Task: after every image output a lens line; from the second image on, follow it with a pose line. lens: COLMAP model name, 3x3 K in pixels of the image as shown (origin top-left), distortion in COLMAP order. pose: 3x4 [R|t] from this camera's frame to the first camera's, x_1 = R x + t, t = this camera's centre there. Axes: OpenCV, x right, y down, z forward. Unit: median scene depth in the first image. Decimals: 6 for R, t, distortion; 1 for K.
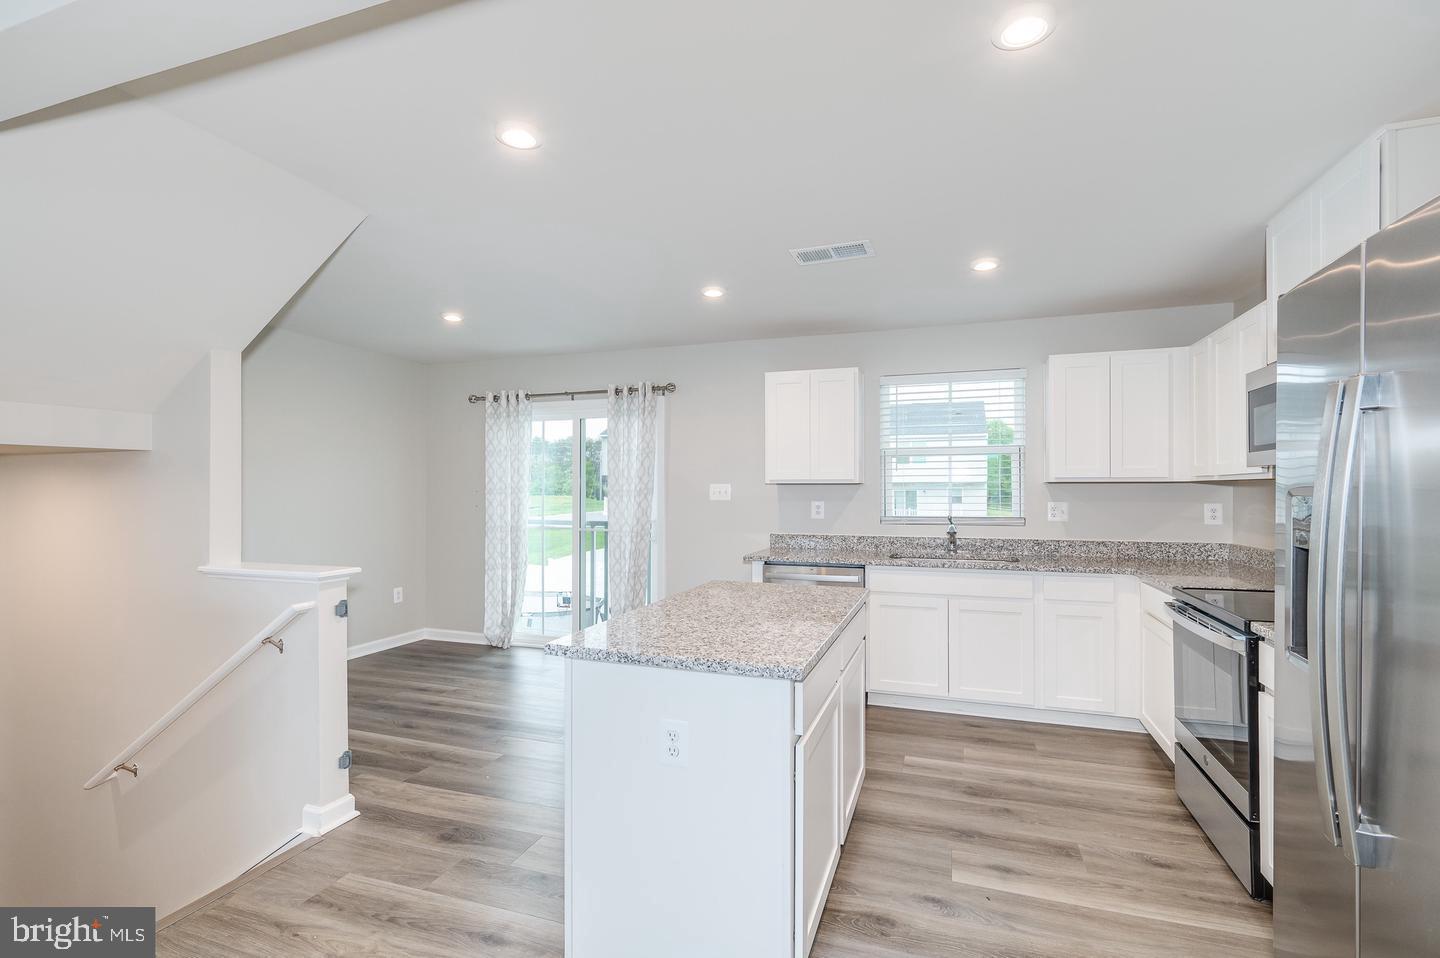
lens RADIAL K [[624.2, 0, 729.4], [0, 624.2, 497.0], [0, 0, 1]] dist [0.000242, 0.000151]
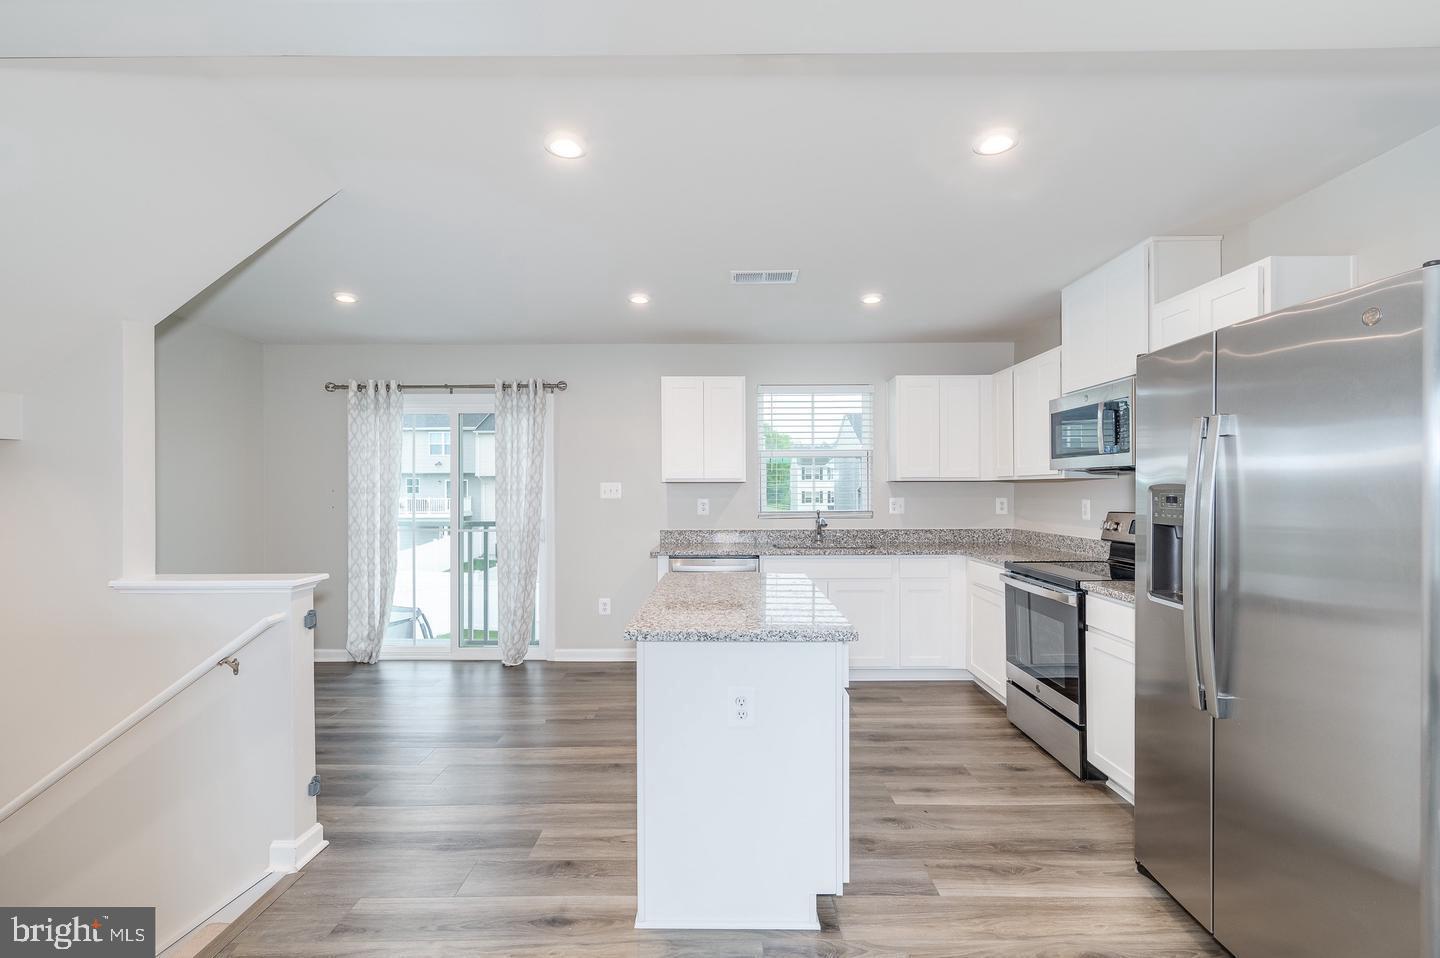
lens RADIAL K [[626.1, 0, 720.4], [0, 626.1, 498.5], [0, 0, 1]] dist [0.000031, -0.000081]
pose [[0.945512, -0.007959, 0.325491, -0.199264], [0.006710, 0.999965, 0.004962, 0.001500], [-0.325519, -0.002508, 0.945532, -0.029624]]
